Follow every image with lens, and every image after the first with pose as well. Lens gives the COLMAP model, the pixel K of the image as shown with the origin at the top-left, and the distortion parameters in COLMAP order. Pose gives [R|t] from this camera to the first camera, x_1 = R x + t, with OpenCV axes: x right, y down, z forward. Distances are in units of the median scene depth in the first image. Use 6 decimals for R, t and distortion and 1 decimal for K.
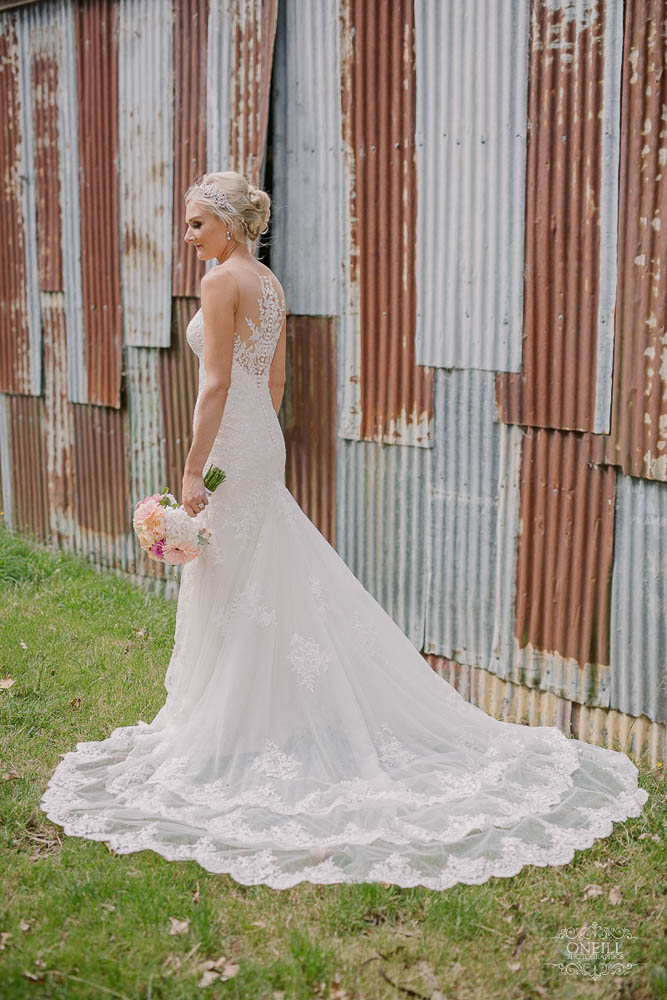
lens RADIAL K [[1381.9, 0, 333.5], [0, 1381.9, 500.0], [0, 0, 1]] dist [-0.007777, 0.017841]
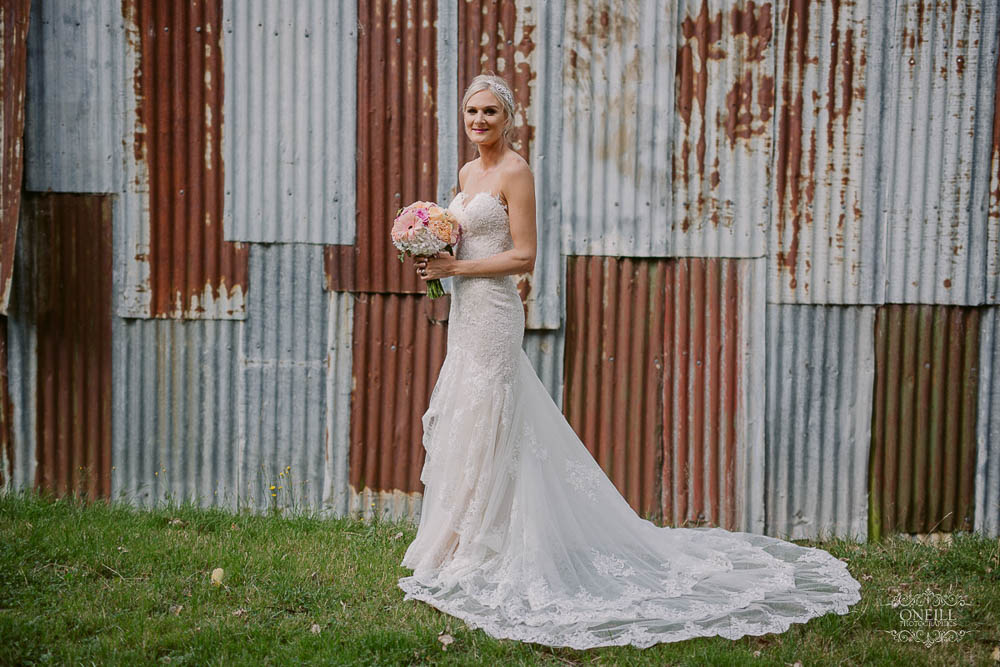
lens RADIAL K [[1381.9, 0, 500.0], [0, 1381.9, 333.5], [0, 0, 1]] dist [-0.007777, 0.017841]
pose [[0.699581, -0.065992, 0.711499, -0.551263], [0.092925, 0.995673, 0.000981, -0.010445], [-0.708485, 0.065430, 0.702686, 0.131326]]
